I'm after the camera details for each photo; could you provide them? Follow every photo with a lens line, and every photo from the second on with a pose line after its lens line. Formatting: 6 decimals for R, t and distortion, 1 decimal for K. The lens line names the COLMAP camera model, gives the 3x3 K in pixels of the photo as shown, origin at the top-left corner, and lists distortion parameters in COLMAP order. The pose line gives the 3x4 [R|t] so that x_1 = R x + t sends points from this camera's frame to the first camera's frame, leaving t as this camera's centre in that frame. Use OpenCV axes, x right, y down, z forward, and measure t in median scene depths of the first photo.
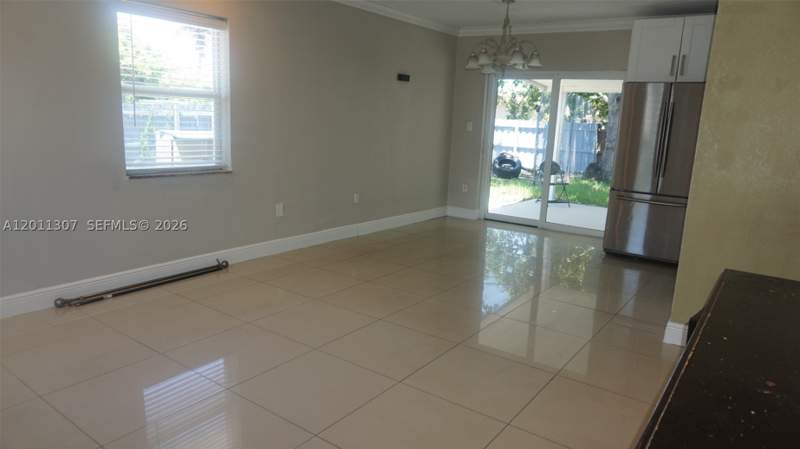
lens RADIAL K [[544.1, 0, 402.2], [0, 544.1, 243.3], [0, 0, 1]] dist [-0.025708, 0.008826]
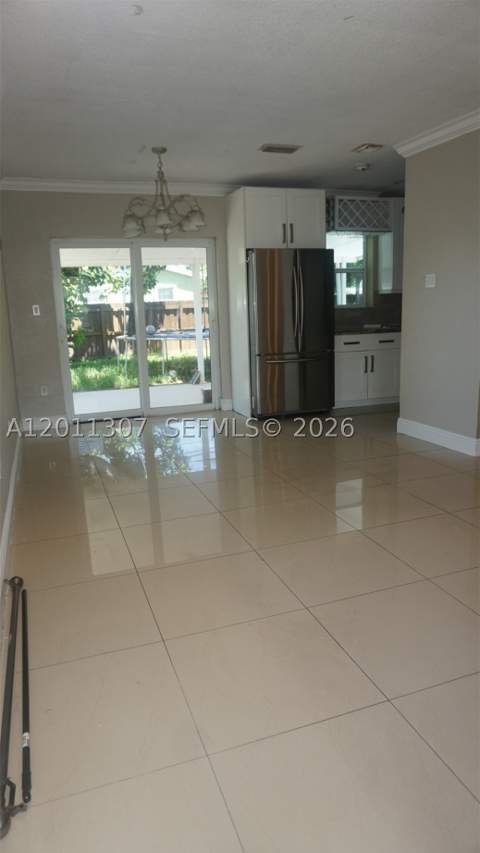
lens RADIAL K [[580.1, 0, 240.0], [0, 580.1, 426.5], [0, 0, 1]] dist [-0.025708, 0.008826]
pose [[0.565347, -0.242509, 0.788398, -0.540986], [0.241747, 0.962547, 0.122723, -0.121613], [-0.788632, 0.121212, 0.602799, 0.418062]]
